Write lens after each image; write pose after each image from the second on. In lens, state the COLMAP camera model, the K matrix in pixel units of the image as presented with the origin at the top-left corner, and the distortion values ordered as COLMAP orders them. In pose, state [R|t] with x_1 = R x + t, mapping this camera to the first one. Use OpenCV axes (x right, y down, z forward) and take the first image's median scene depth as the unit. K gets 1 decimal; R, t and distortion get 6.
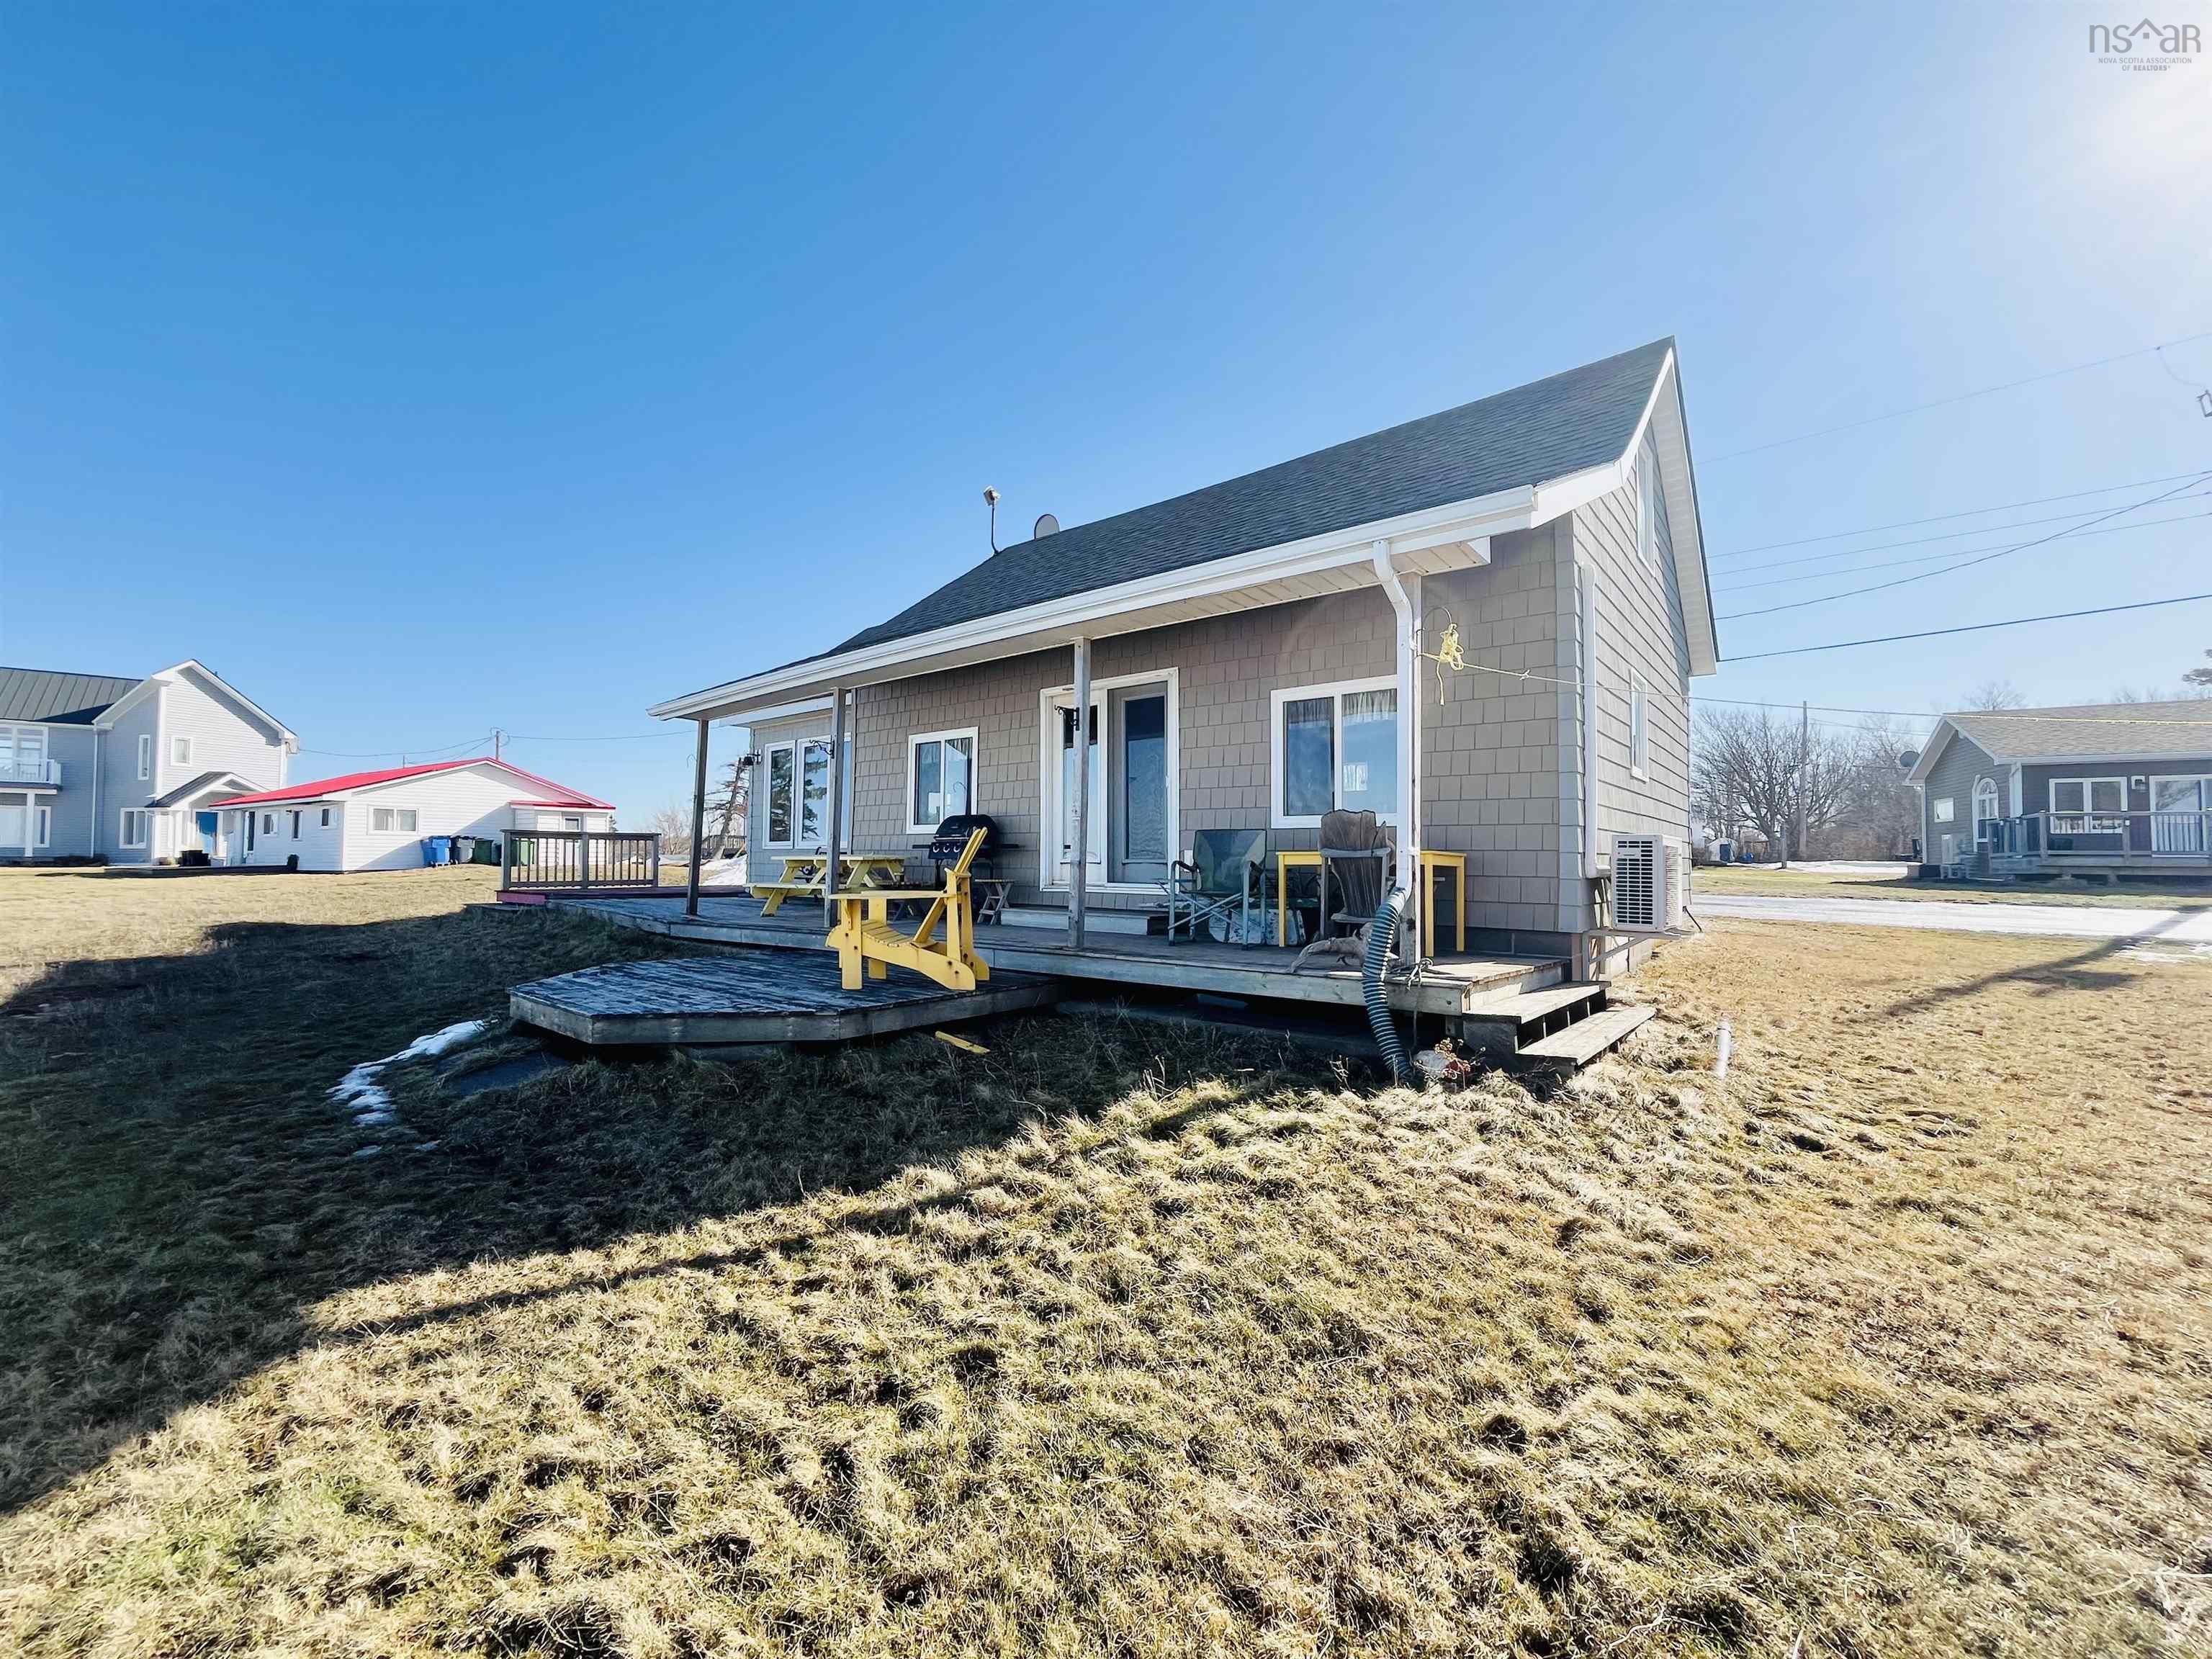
lens RADIAL K [[902.4, 0, 1105.6], [0, 902.4, 829.6], [0, 0, 1]] dist [-0.003423, -0.000858]
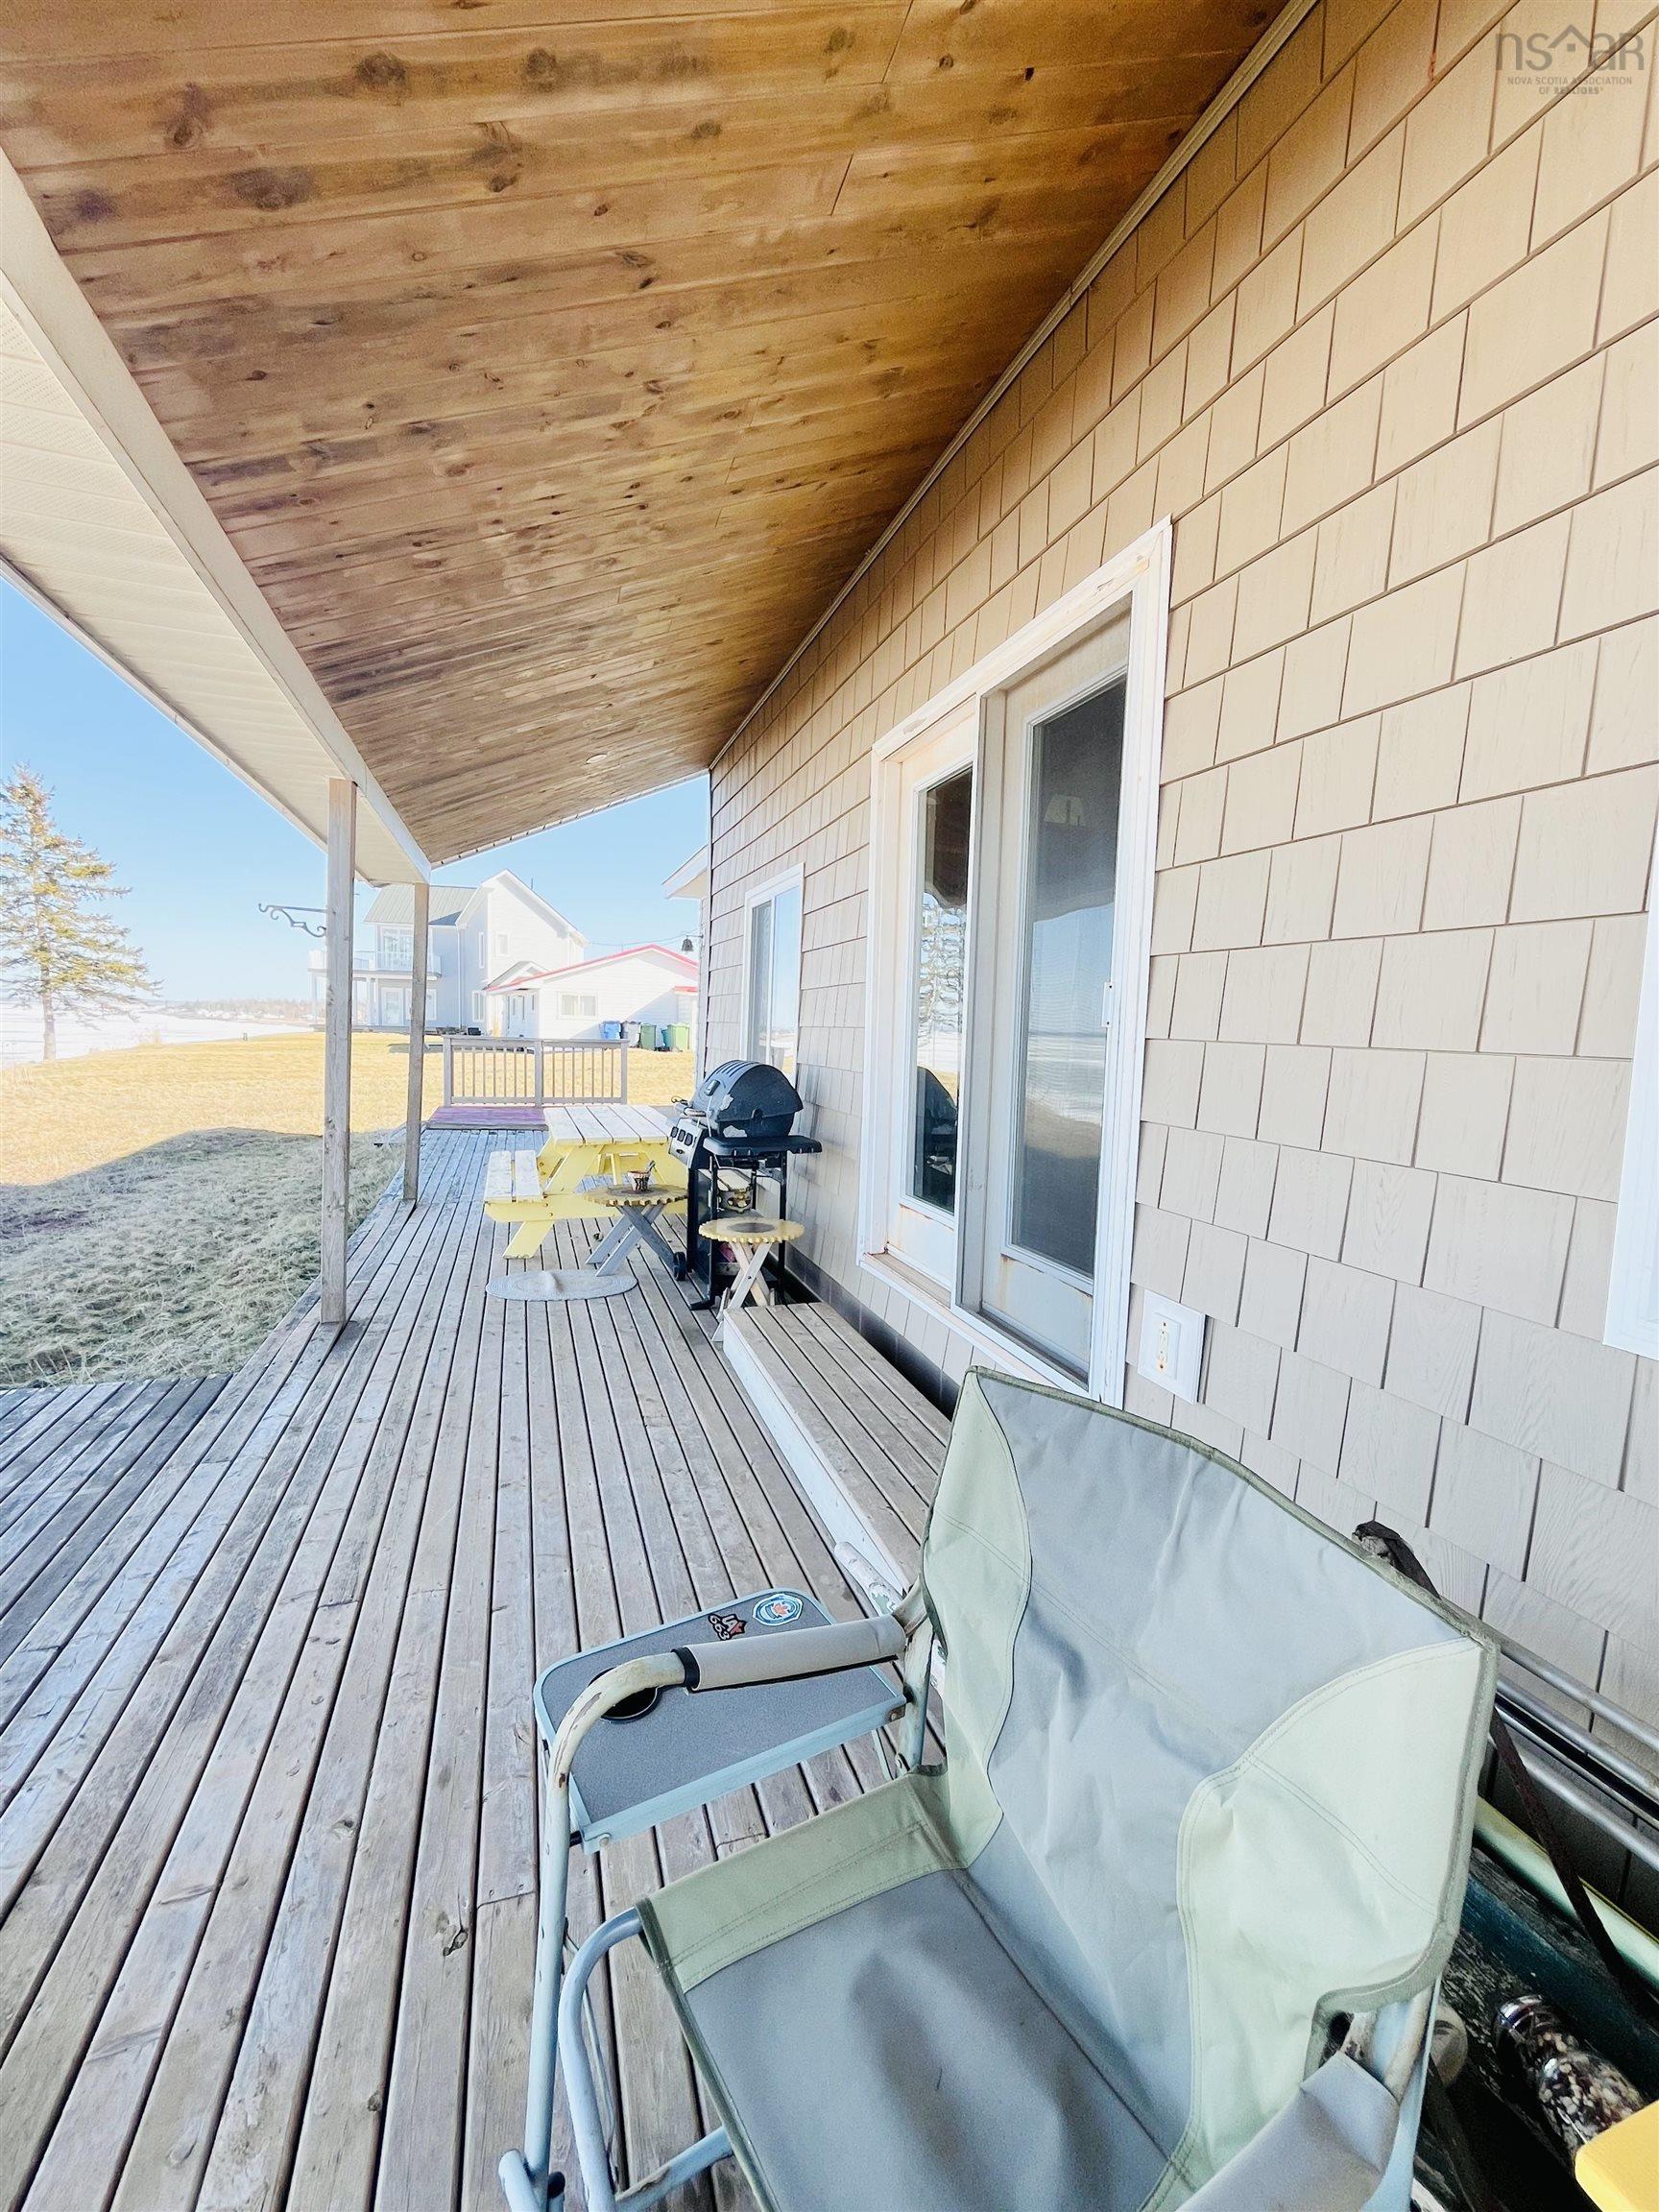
lens RADIAL K [[902.4, 0, 837.1], [0, 902.4, 1106.4], [0, 0, 1]] dist [-0.003423, -0.000858]
pose [[0.853312, 0.066974, -0.517081, 0.043514], [-0.008726, 0.993411, 0.114271, -0.016637], [0.521327, -0.092996, 0.848274, 0.232502]]
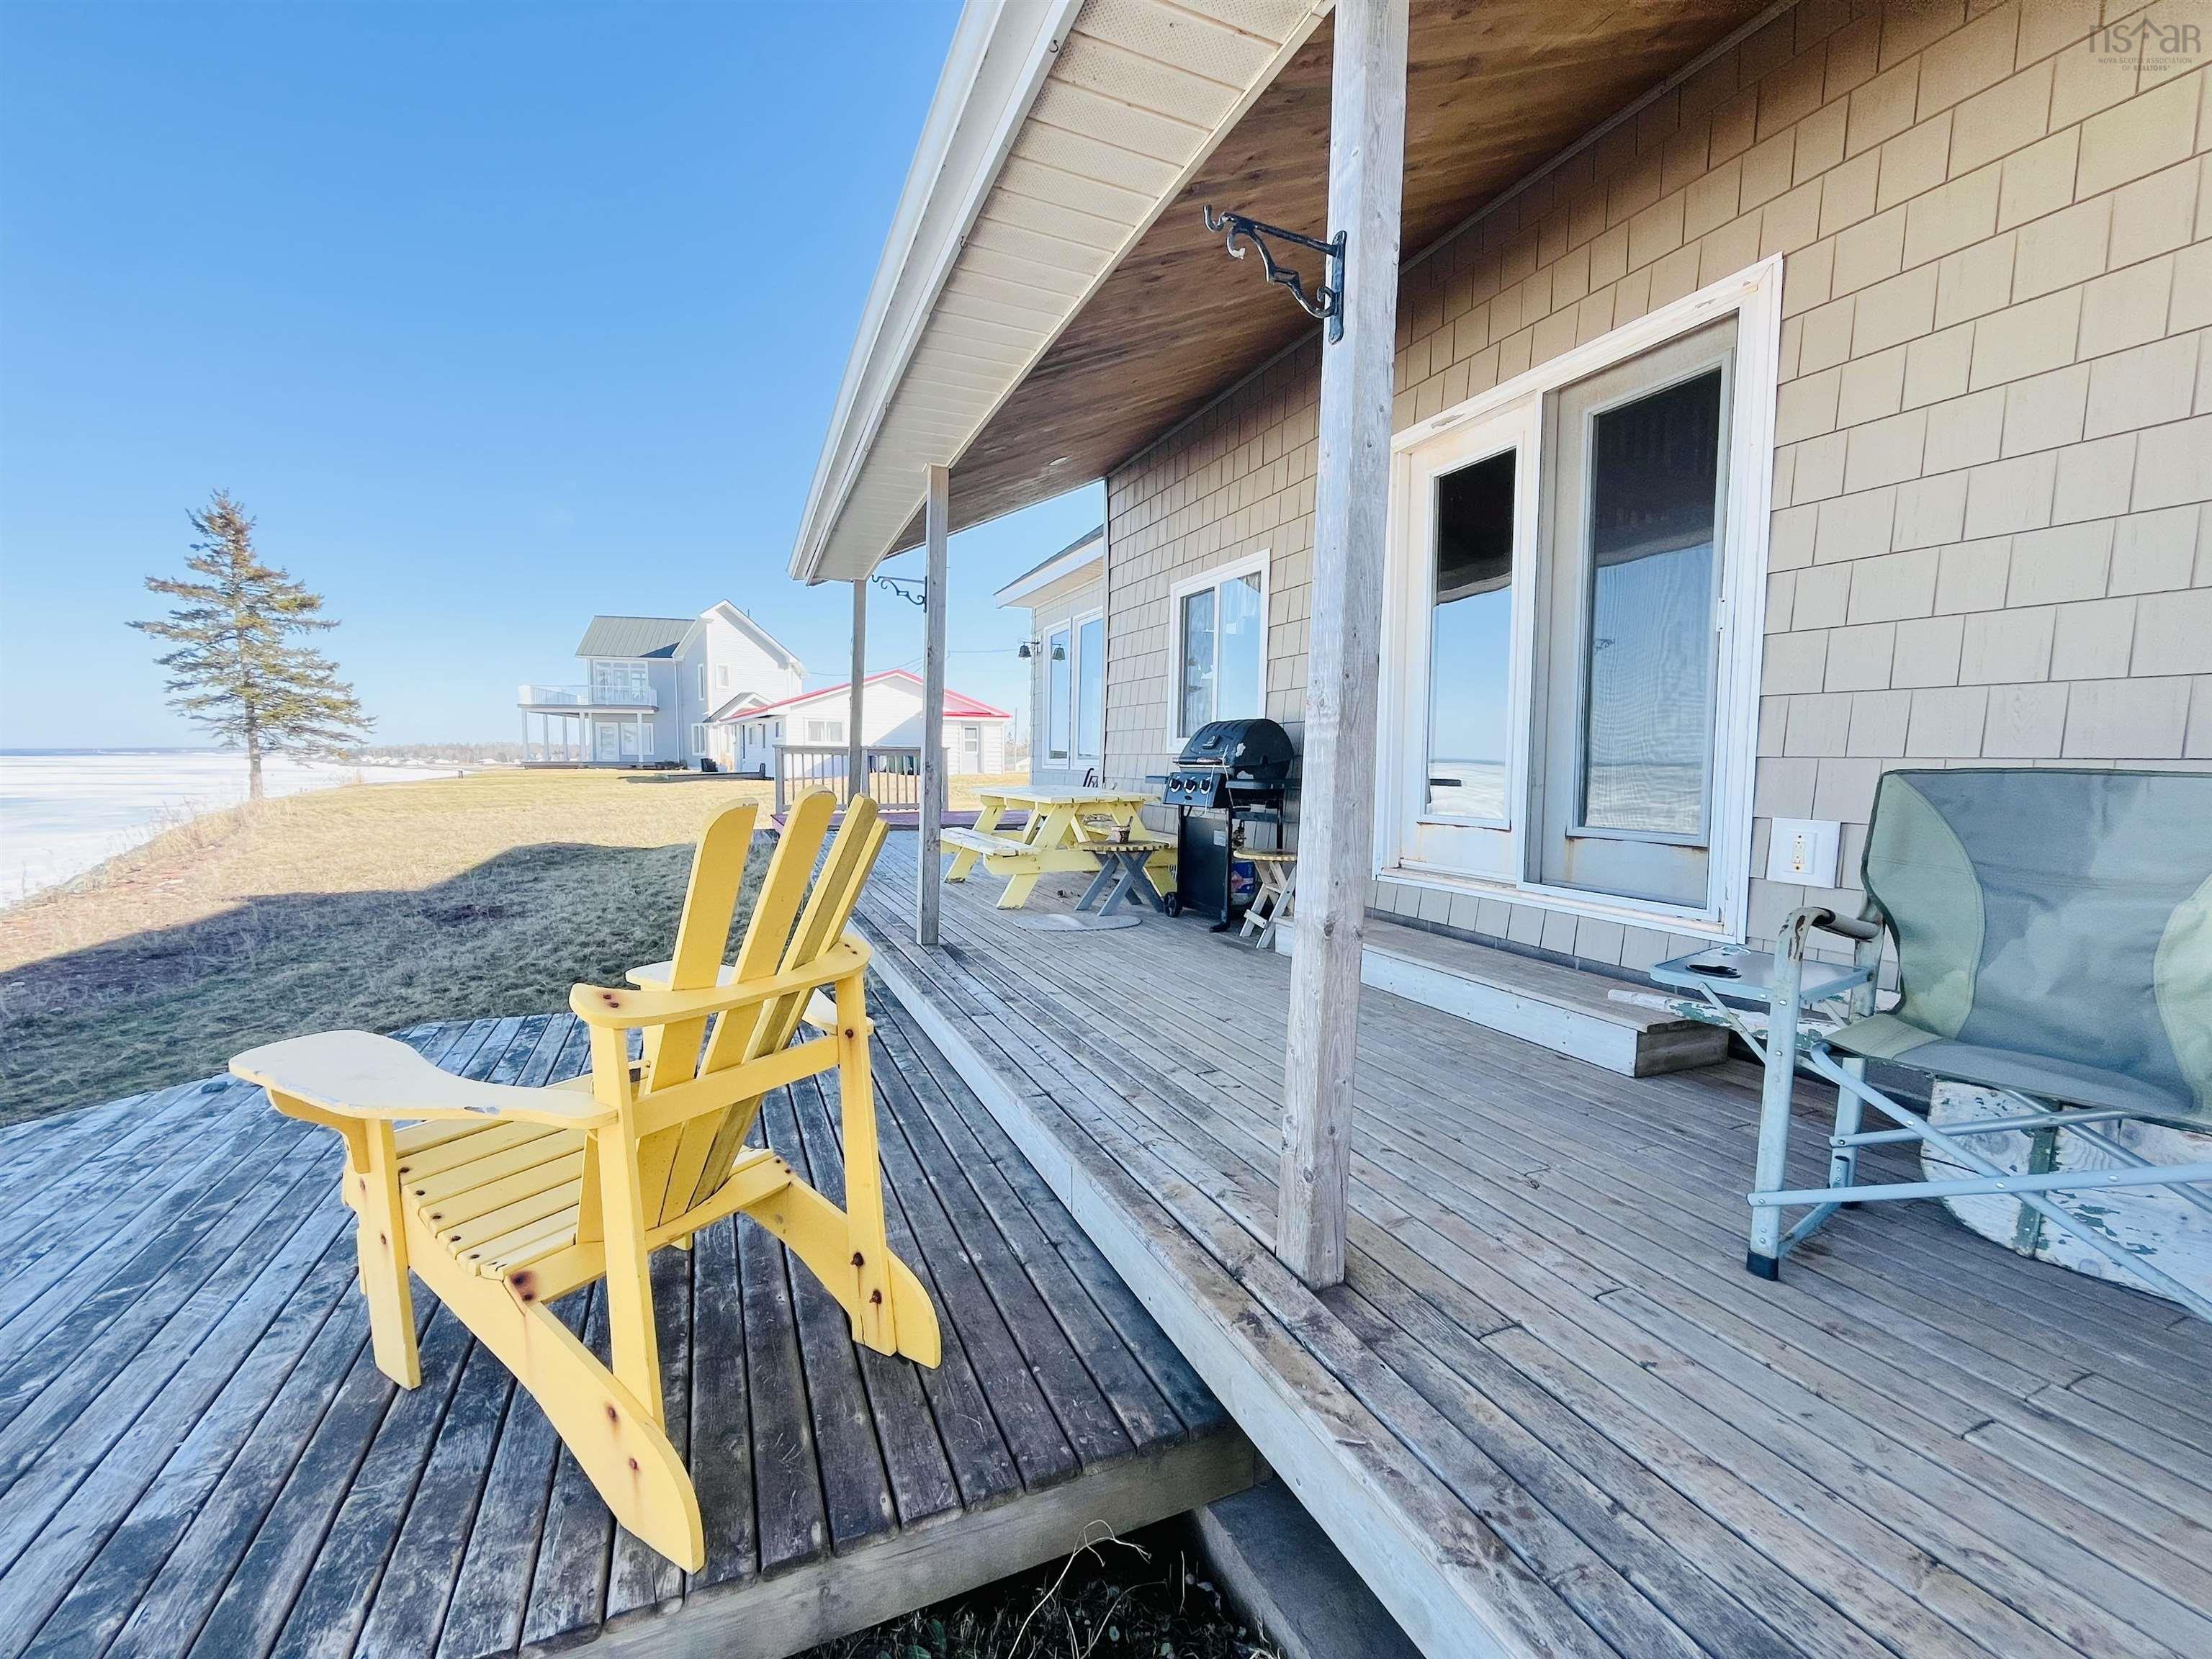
lens RADIAL K [[902.4, 0, 1106.5], [0, 902.4, 831.4], [0, 0, 1]] dist [-0.003423, -0.000858]
pose [[0.891081, 0.037516, -0.452291, 0.005536], [0.012475, 0.994176, 0.107041, -0.003079], [0.453672, -0.101024, 0.885424, 0.182029]]
